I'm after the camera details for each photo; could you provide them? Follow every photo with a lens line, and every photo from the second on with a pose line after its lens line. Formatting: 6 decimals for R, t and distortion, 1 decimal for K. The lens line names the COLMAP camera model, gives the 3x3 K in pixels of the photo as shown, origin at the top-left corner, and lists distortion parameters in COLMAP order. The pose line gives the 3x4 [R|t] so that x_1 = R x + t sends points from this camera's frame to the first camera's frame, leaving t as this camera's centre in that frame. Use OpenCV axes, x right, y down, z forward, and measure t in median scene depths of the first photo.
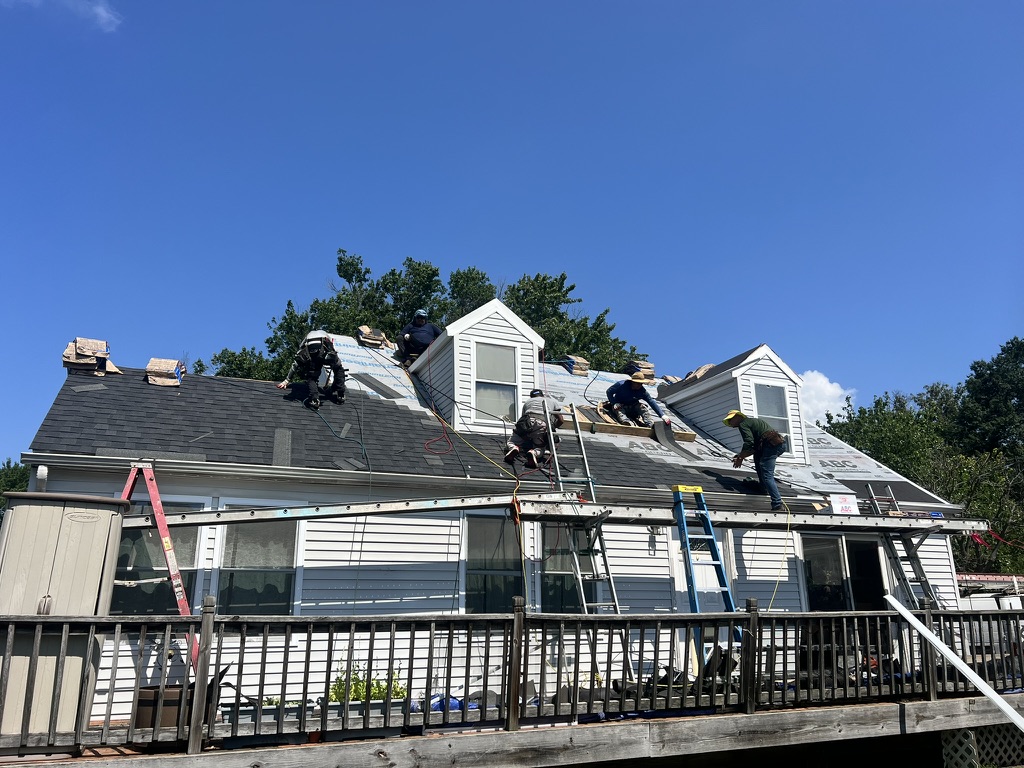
lens RADIAL K [[762.1, 0, 512.7], [0, 762.1, 389.9], [0, 0, 1]] dist [0.049586, -0.051116]
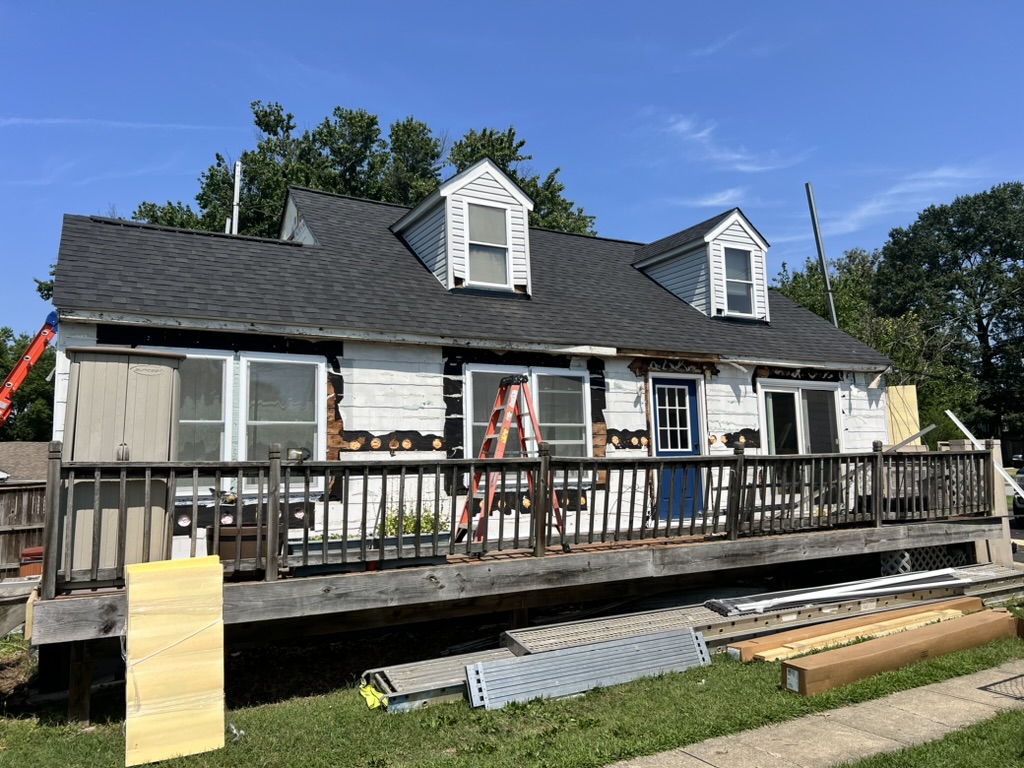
lens RADIAL K [[762.1, 0, 512.9], [0, 762.1, 377.6], [0, 0, 1]] dist [0.049586, -0.051116]
pose [[0.995149, -0.002659, 0.098345, -0.112628], [-0.013481, 0.986519, 0.163092, -0.000763], [-0.097453, -0.163626, 0.981697, -0.044654]]
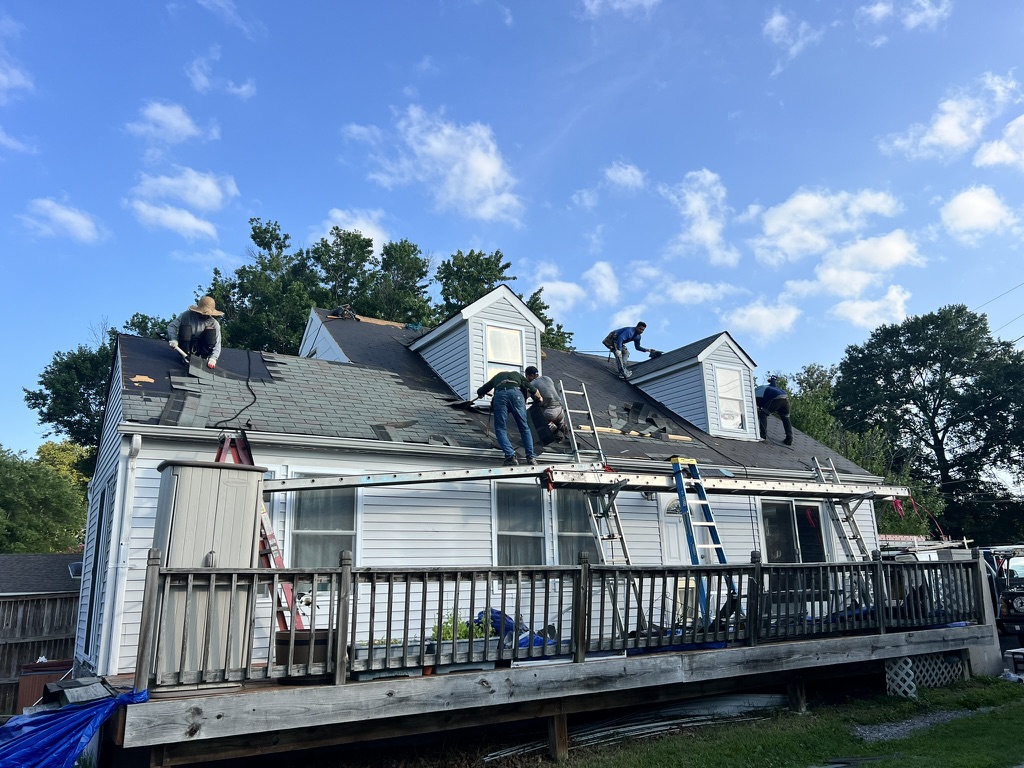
lens RADIAL K [[762.1, 0, 508.8], [0, 762.1, 389.5], [0, 0, 1]] dist [0.049586, -0.051116]
pose [[0.989956, 0.018474, 0.140164, -0.211809], [-0.023706, 0.999079, 0.035756, -0.012829], [-0.139375, -0.038719, 0.989482, -0.104522]]
